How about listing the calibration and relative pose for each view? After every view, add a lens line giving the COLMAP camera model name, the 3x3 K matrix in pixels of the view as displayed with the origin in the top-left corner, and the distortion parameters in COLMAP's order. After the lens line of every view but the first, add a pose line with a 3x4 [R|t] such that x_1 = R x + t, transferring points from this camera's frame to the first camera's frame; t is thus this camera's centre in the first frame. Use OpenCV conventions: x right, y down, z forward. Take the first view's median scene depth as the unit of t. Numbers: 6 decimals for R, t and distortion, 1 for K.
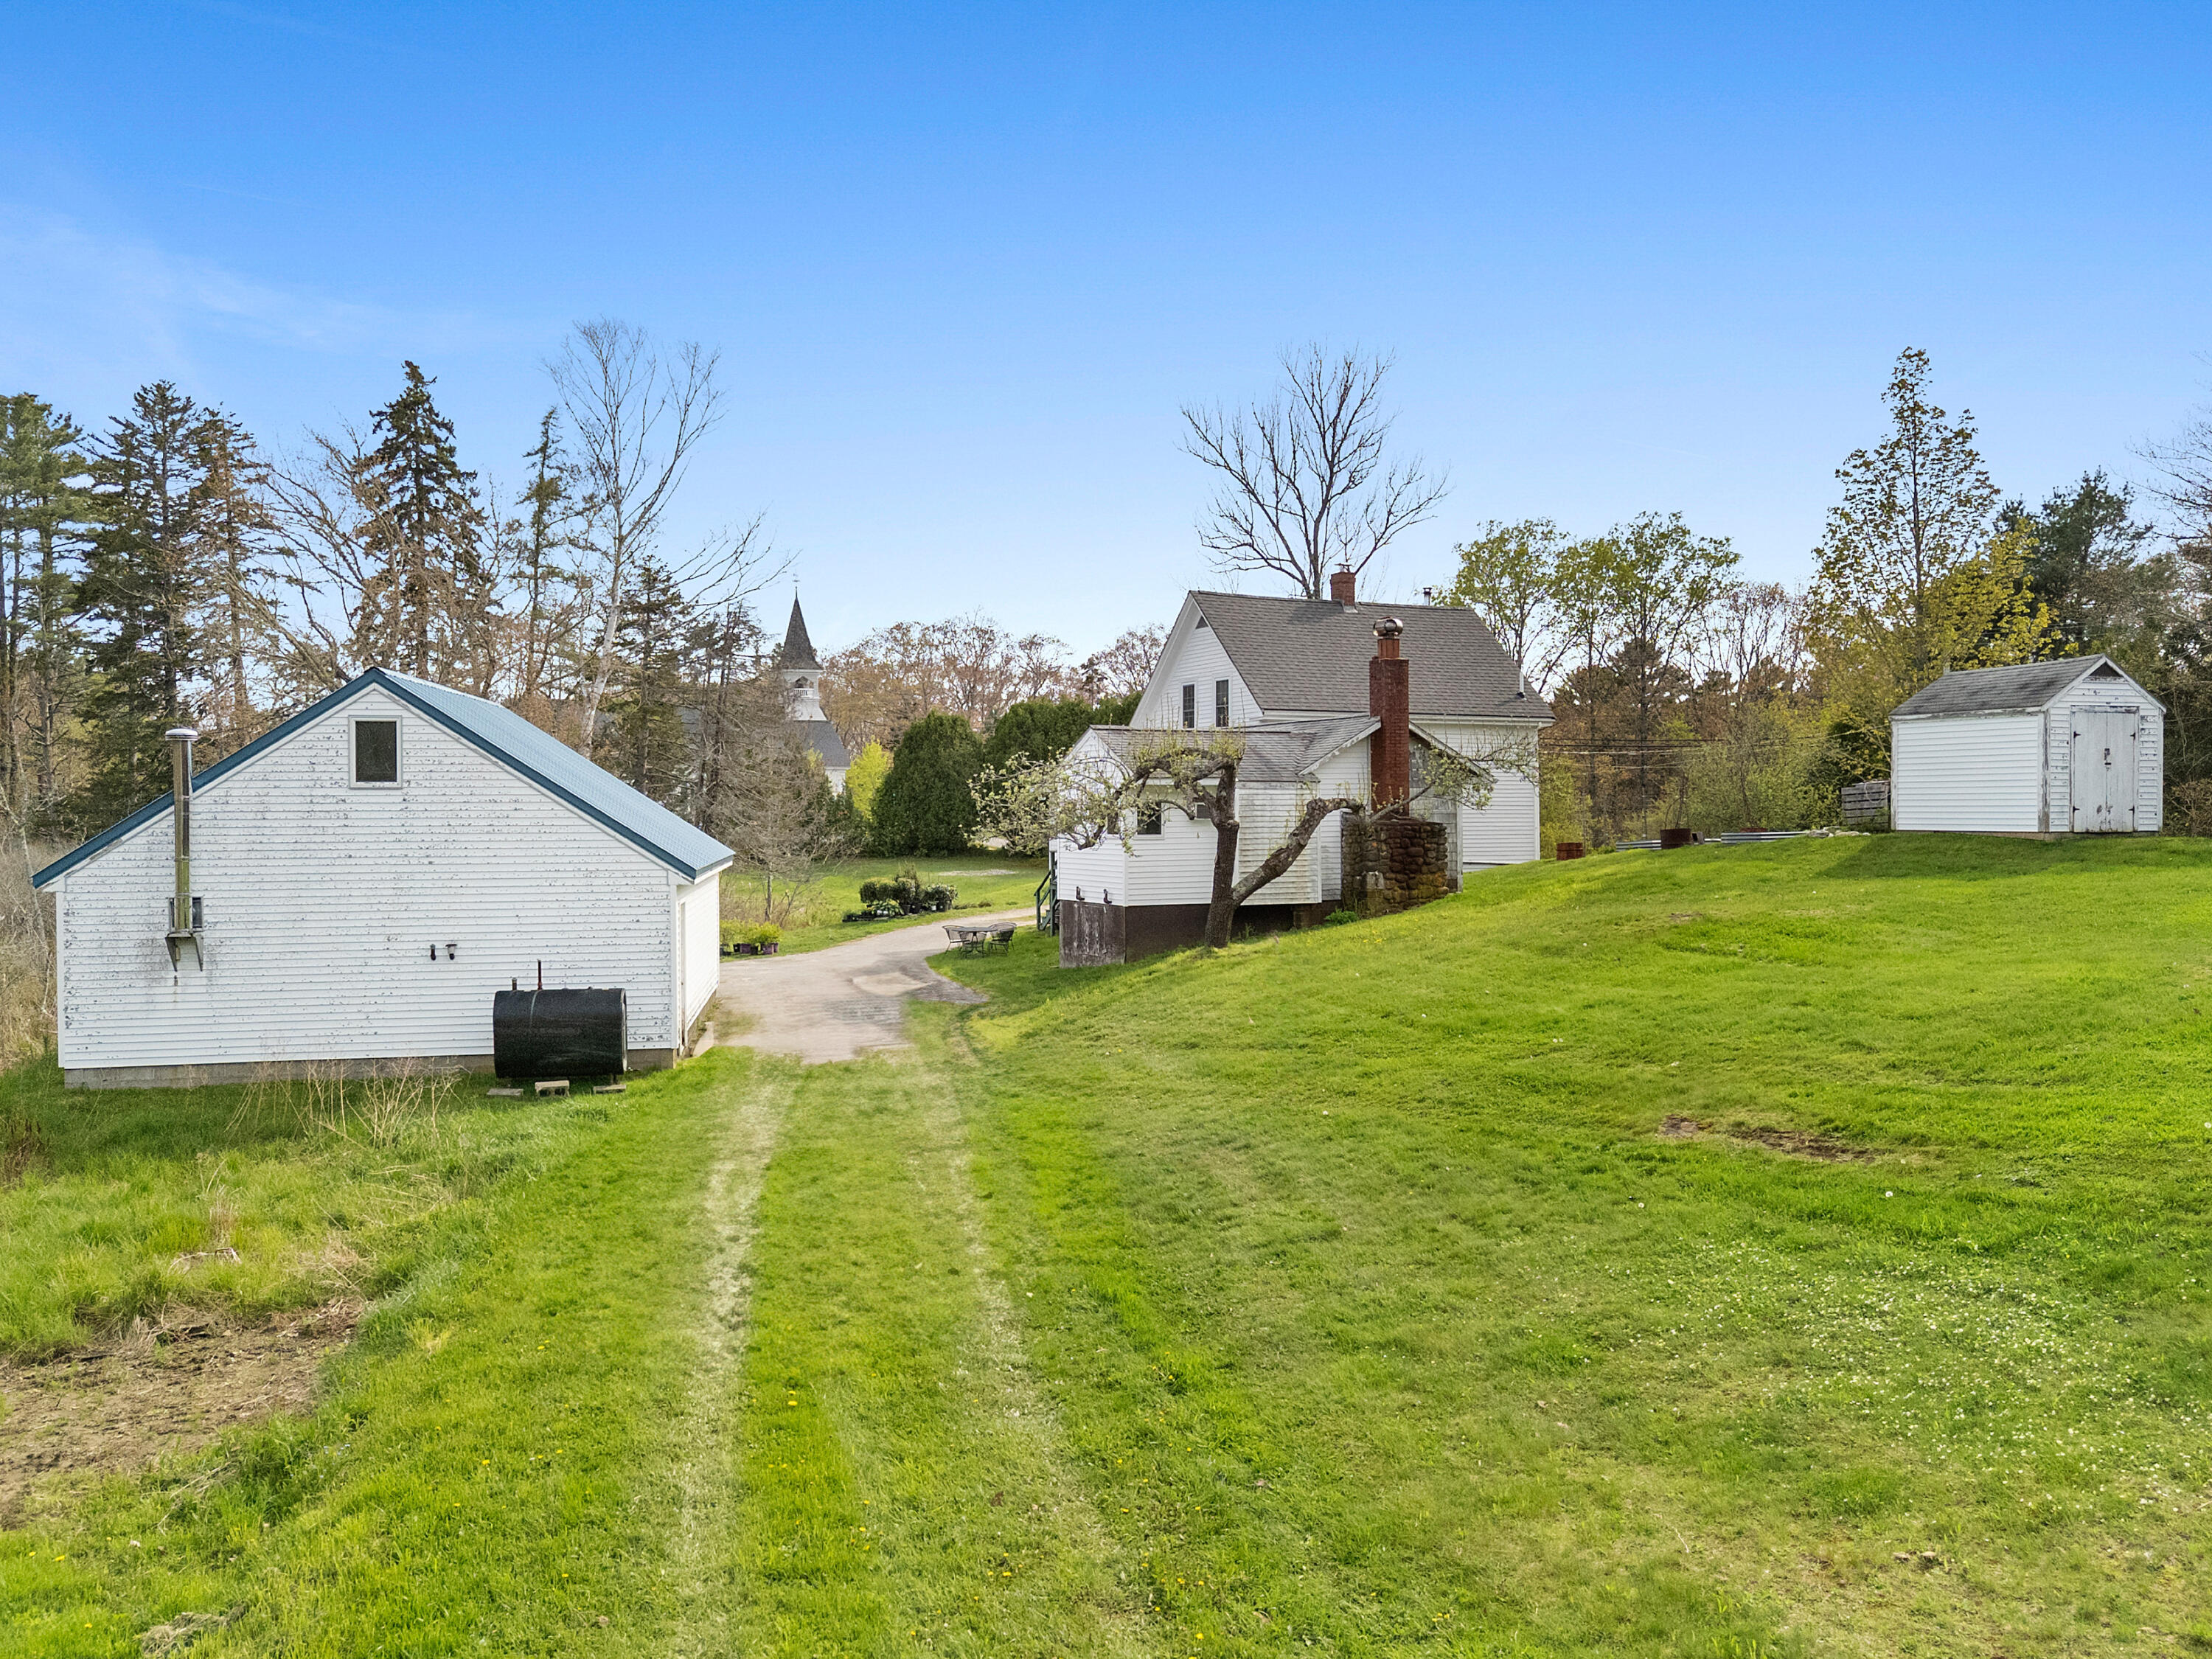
lens RADIAL K [[1609.5, 0, 1177.8], [0, 1609.5, 802.4], [0, 0, 1]] dist [0.100691, -0.057547]
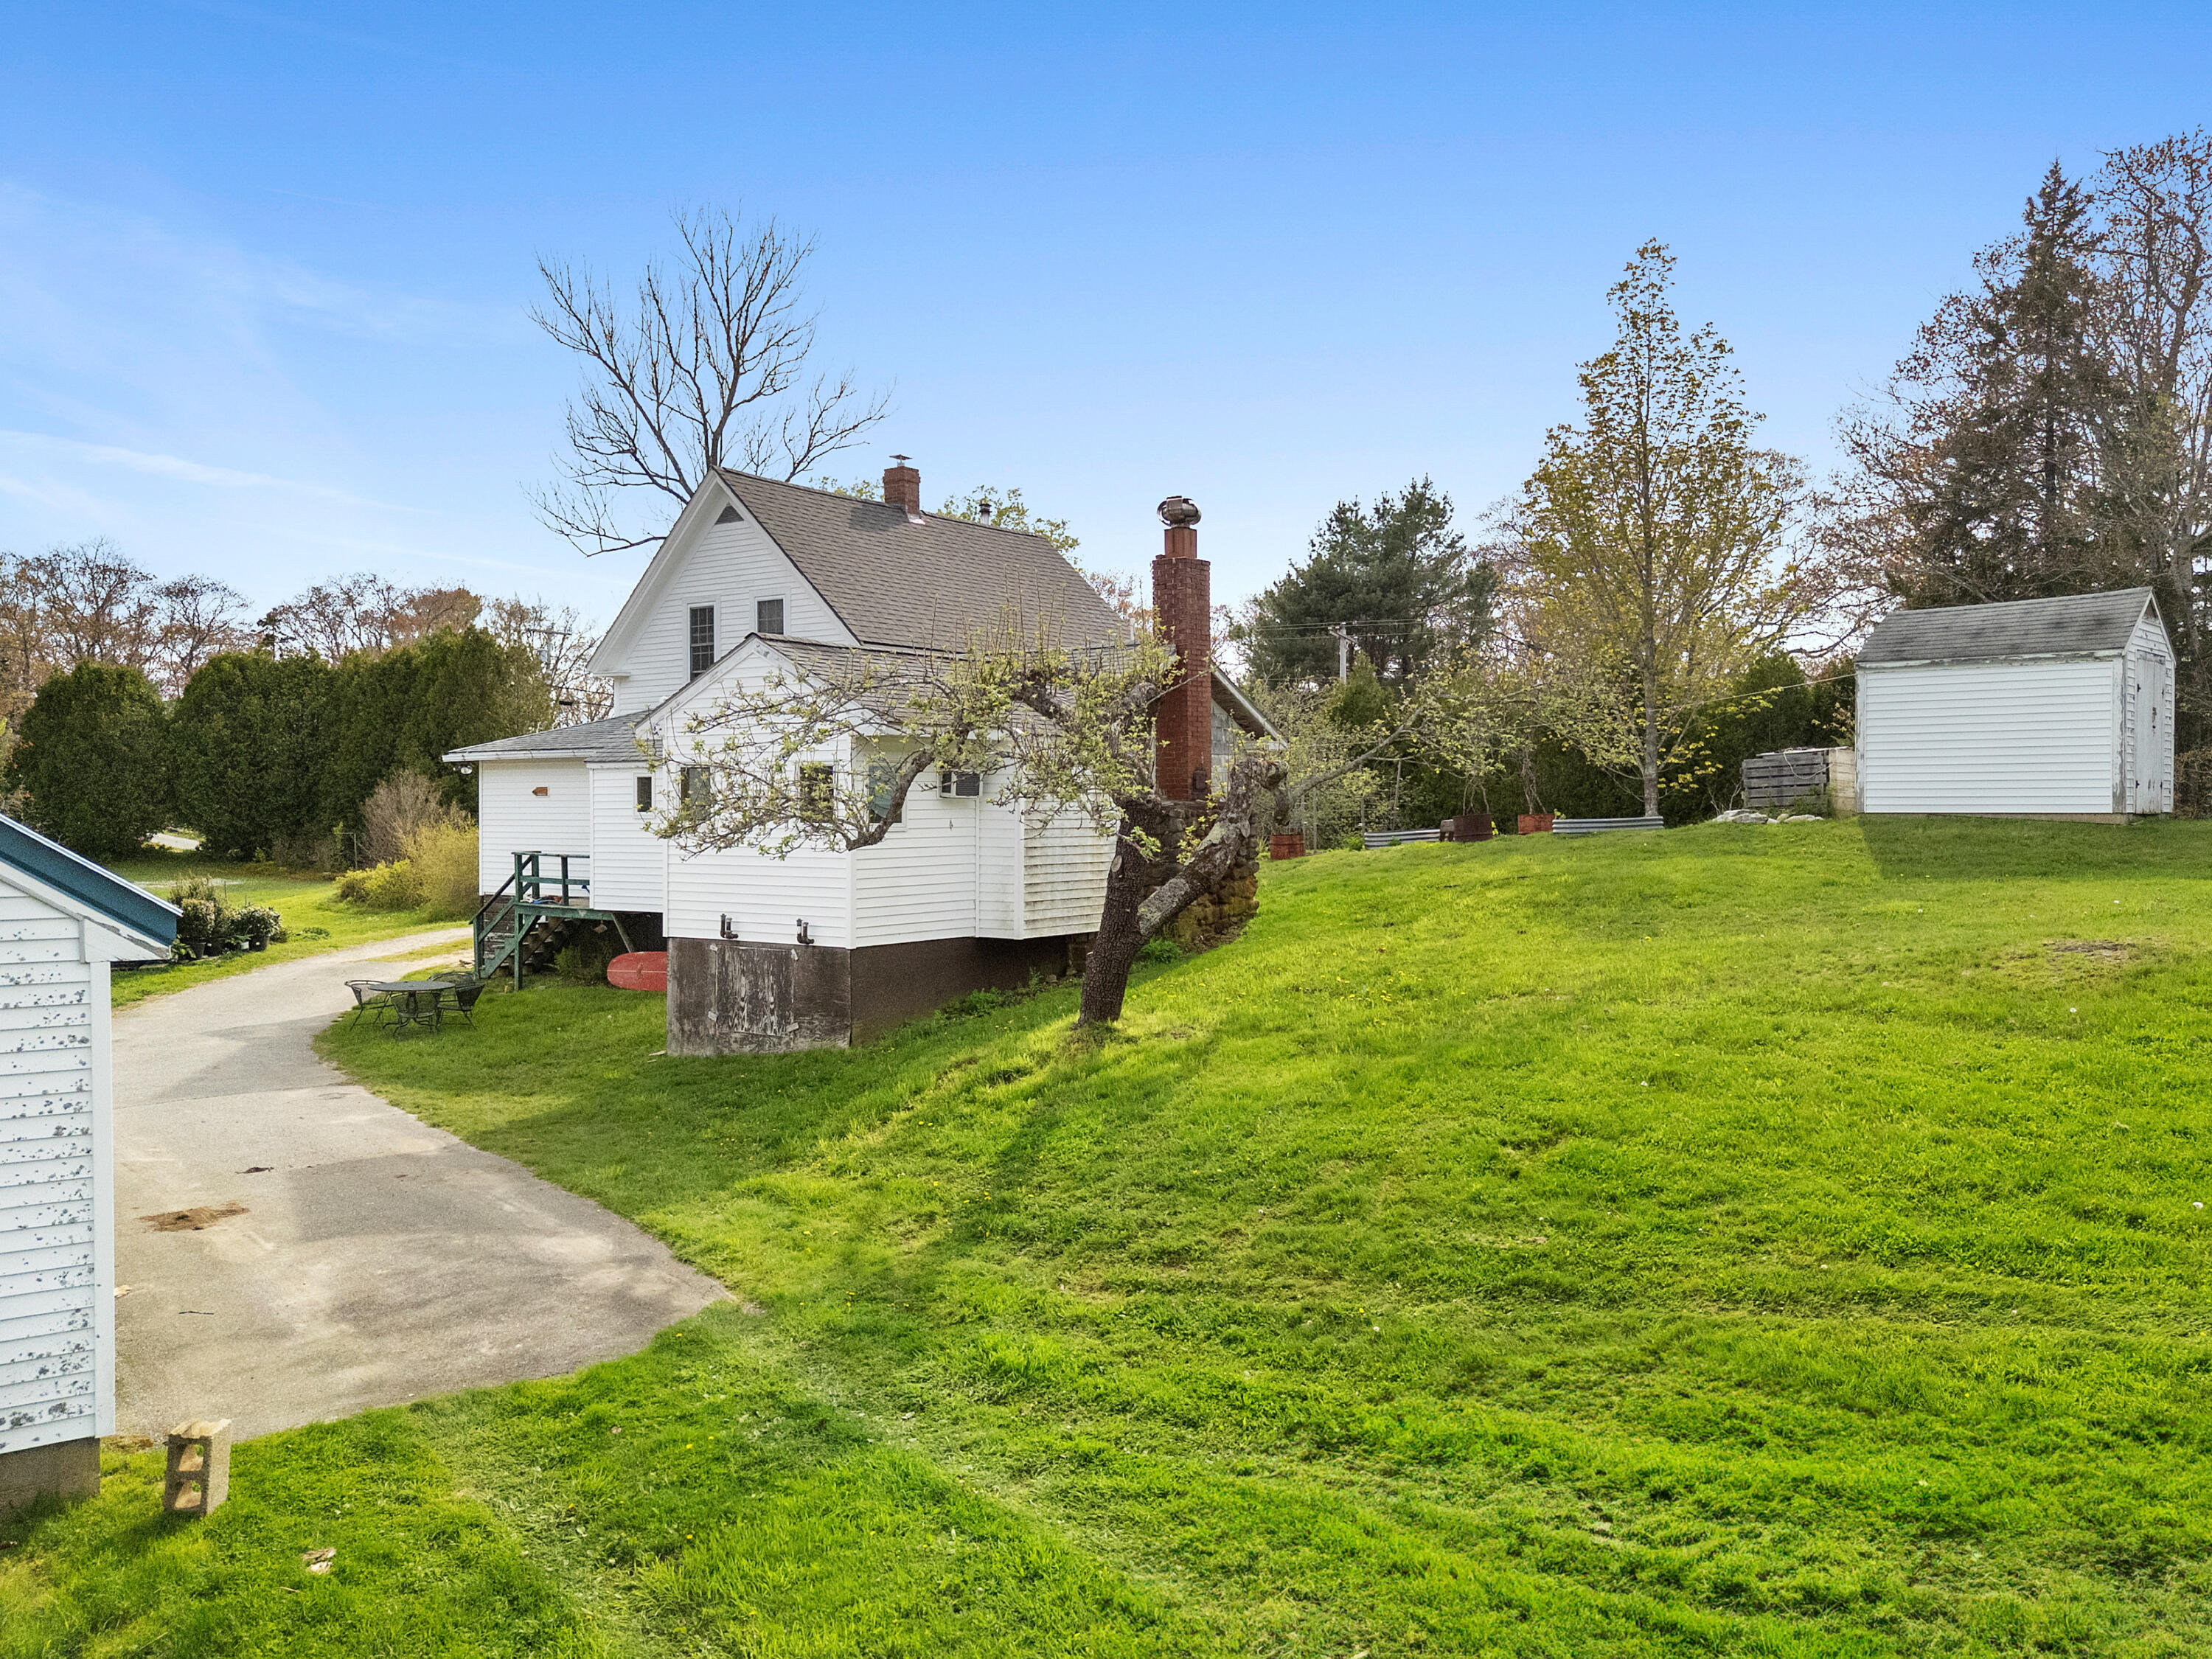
lens RADIAL K [[1587.9, 0, 1117.4], [0, 1587.9, 824.4], [0, 0, 1]] dist [0.091415, -0.091921]
pose [[0.895626, -0.003940, 0.444790, -0.076286], [-0.003754, 0.999858, 0.016416, 0.004125], [-0.444792, -0.016372, 0.895484, 0.173209]]
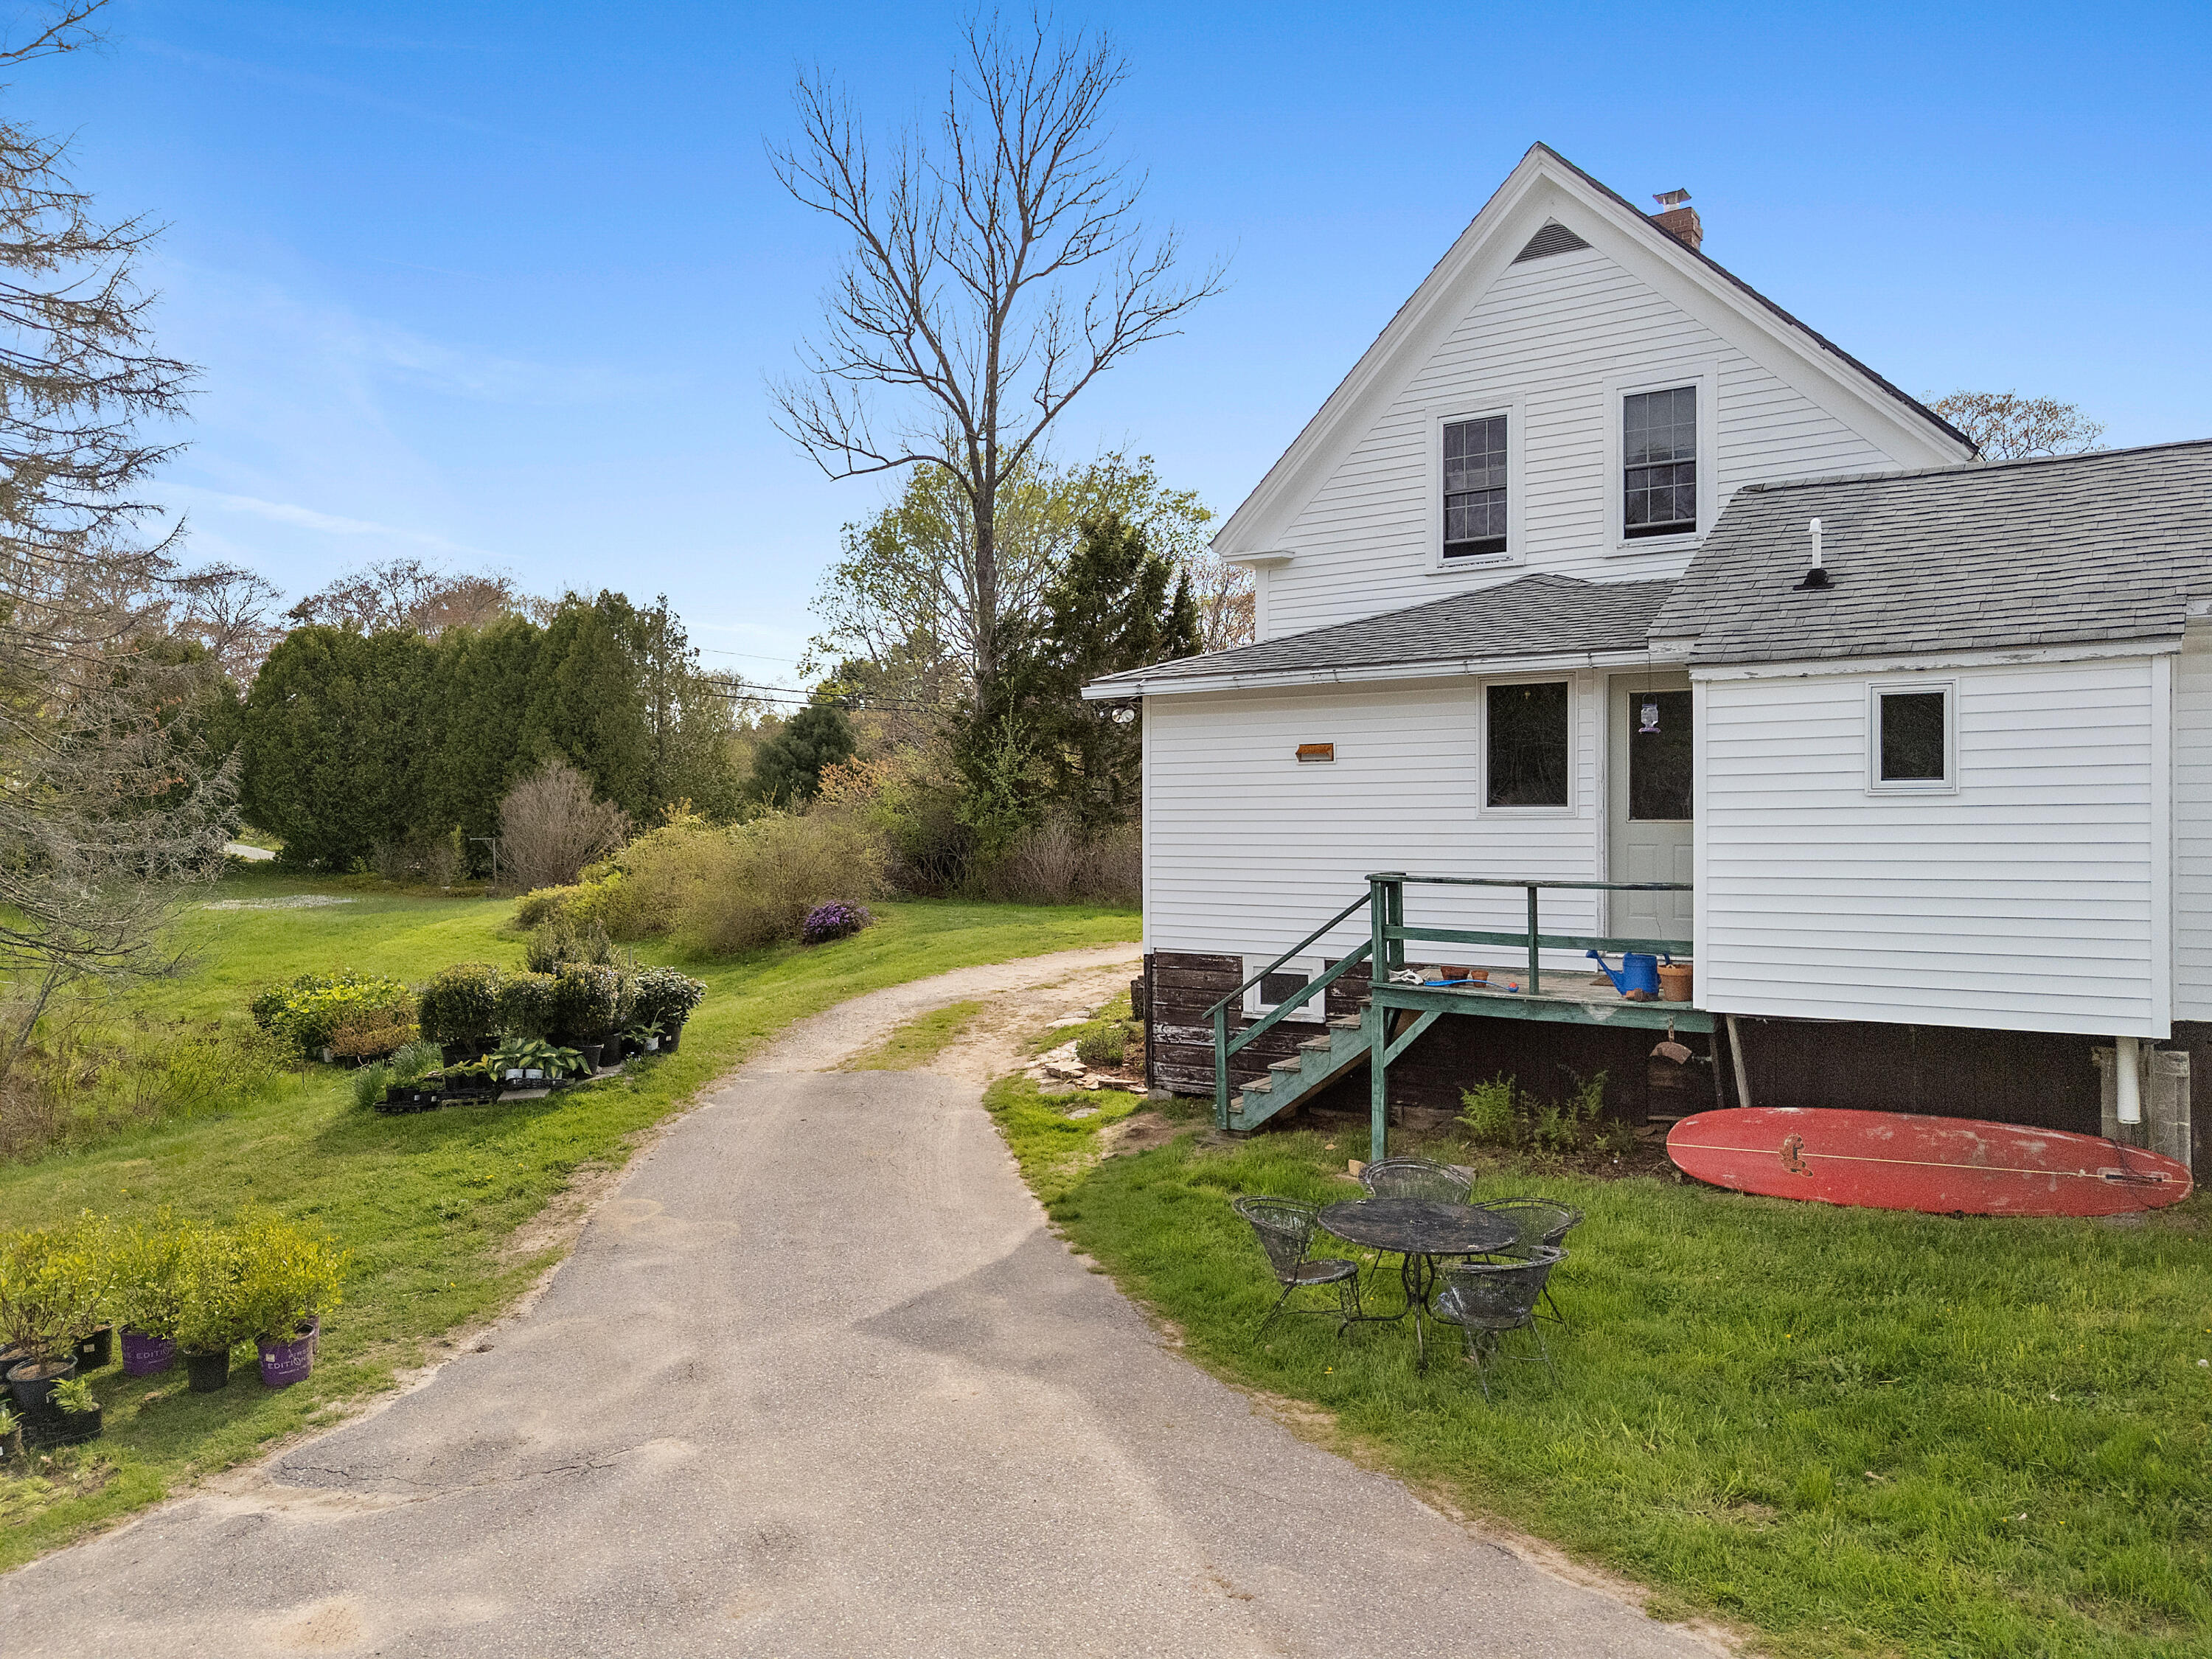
lens RADIAL K [[1509.7, 0, 1106.0], [0, 1509.7, 829.5], [0, 0, 1]] dist [0.079036, -0.083590]
pose [[0.883042, -0.011764, 0.469147, -0.130260], [0.003131, 0.999811, 0.019178, 0.008361], [-0.469284, -0.015466, 0.882912, 0.400752]]
